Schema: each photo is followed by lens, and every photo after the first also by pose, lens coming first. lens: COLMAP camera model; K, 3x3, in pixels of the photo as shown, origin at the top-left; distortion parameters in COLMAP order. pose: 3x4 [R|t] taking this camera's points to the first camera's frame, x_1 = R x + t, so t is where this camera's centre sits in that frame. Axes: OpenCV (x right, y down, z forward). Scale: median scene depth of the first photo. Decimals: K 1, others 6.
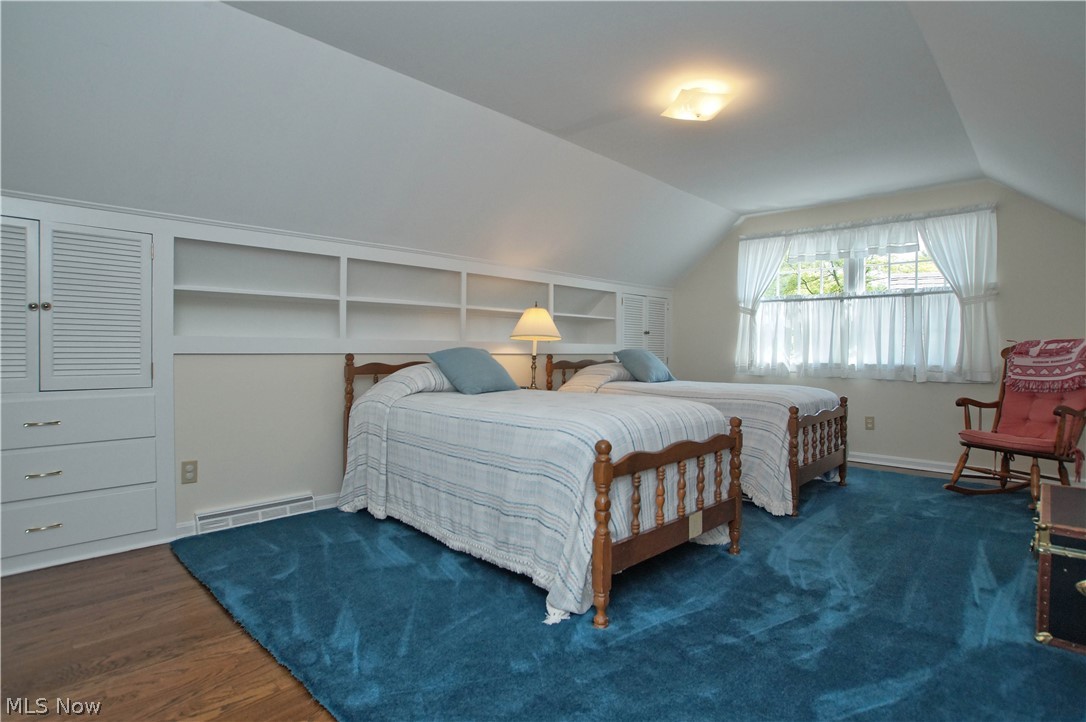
lens RADIAL K [[556.7, 0, 558.7], [0, 556.7, 353.2], [0, 0, 1]] dist [-0.047974, 0.012208]
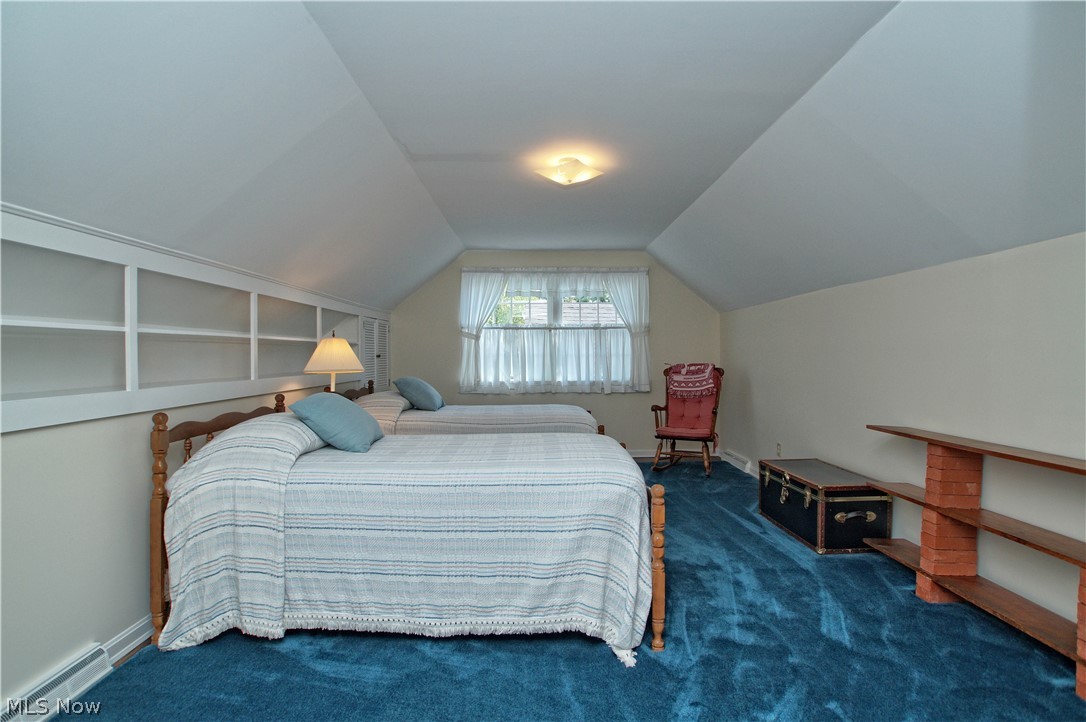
lens RADIAL K [[525.2, 0, 540.7], [0, 525.2, 357.8], [0, 0, 1]] dist [-0.046975, 0.014021]
pose [[0.718459, -0.016739, 0.695368, -0.389184], [0.012911, 0.999859, 0.010729, -0.055099], [-0.695449, 0.001269, 0.718574, 0.187334]]
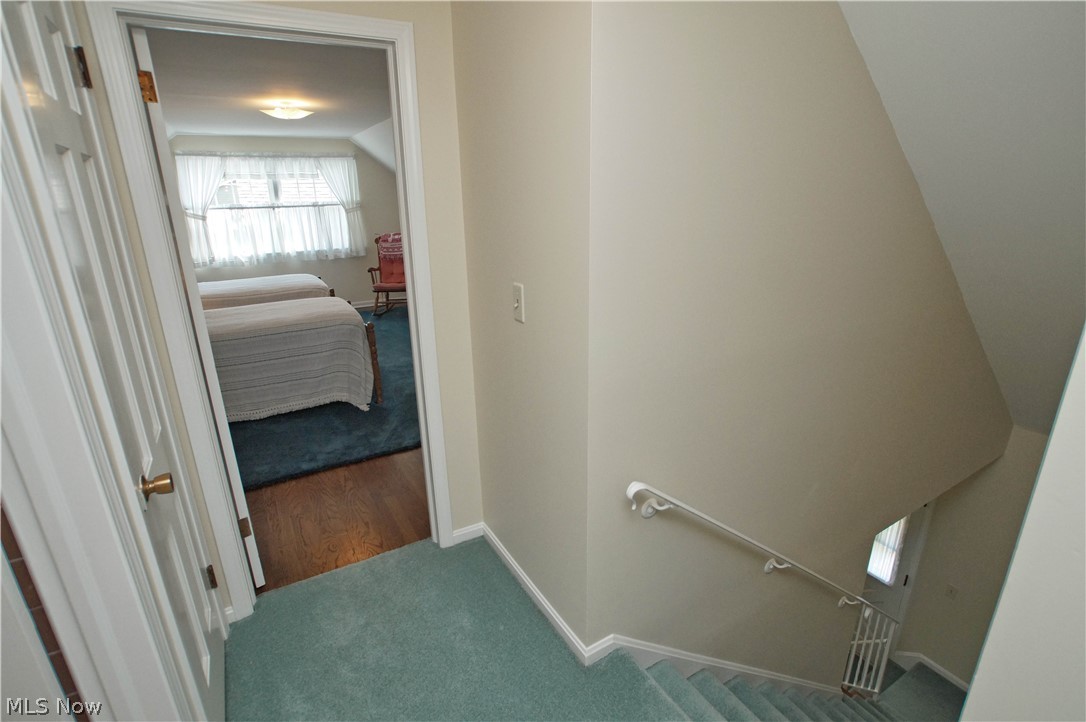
lens RADIAL K [[525.2, 0, 537.1], [0, 525.2, 360.6], [0, 0, 1]] dist [-0.046975, 0.014021]
pose [[0.290105, -0.306212, 0.906683, -0.766927], [0.018329, 0.949031, 0.314649, -0.156684], [-0.956819, -0.074663, 0.280931, -0.099119]]
